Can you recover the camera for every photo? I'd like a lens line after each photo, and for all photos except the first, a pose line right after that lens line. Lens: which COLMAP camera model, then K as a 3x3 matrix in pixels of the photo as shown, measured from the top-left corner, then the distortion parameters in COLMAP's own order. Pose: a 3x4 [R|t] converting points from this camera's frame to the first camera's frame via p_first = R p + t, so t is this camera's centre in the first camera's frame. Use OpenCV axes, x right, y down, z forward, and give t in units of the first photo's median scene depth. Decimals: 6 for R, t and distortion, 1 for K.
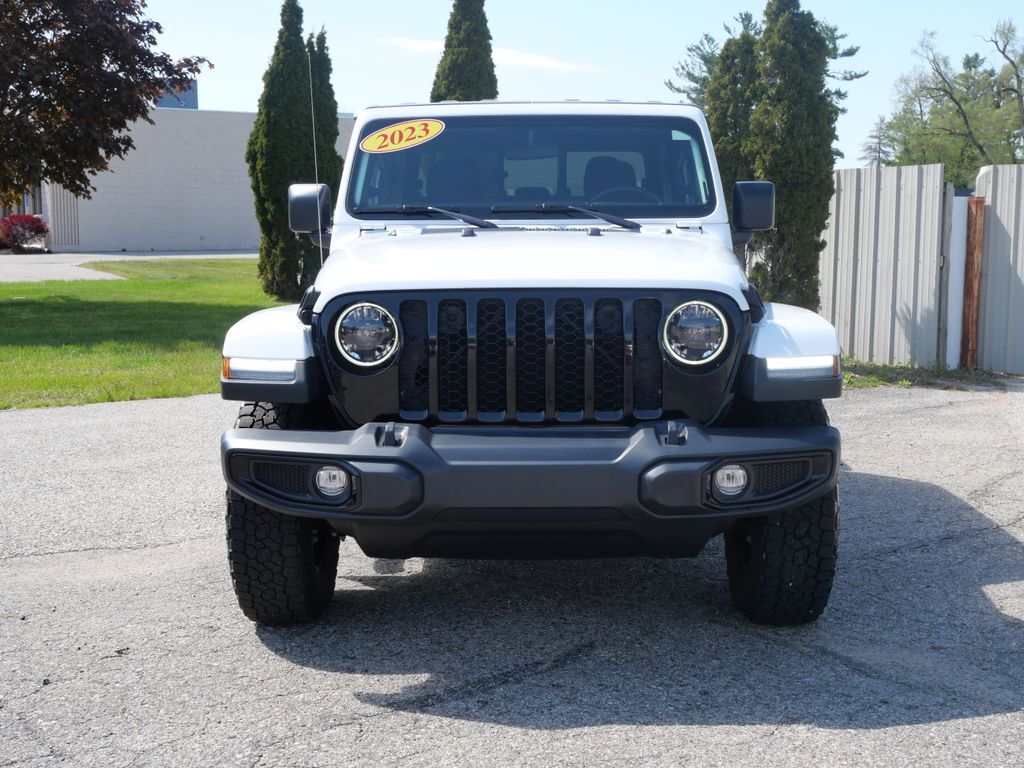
lens RADIAL K [[1244.8, 0, 510.4], [0, 1244.8, 382.0], [0, 0, 1]] dist [-0.012751, 0.000000]
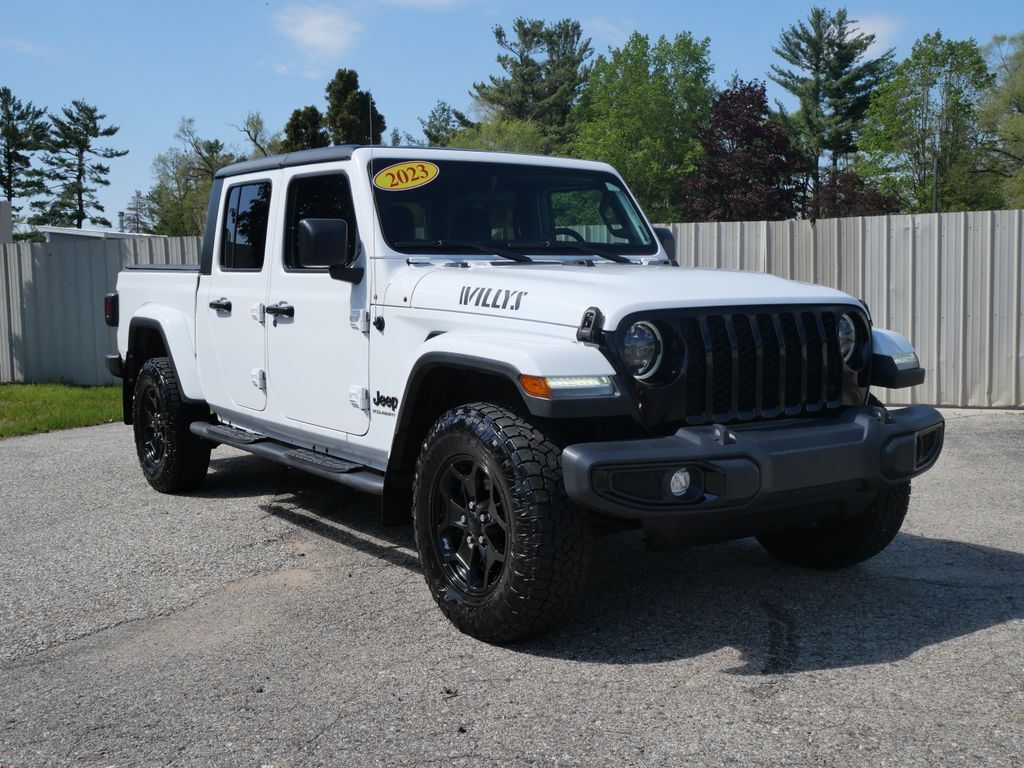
lens RADIAL K [[1110.5, 0, 508.5], [0, 1110.5, 380.3], [0, 0, 1]] dist [-0.010130, 0.000000]
pose [[0.822322, -0.052086, 0.566633, -0.556762], [0.075937, 0.996940, -0.018561, -0.001793], [-0.563932, 0.058292, 0.823761, 0.190678]]
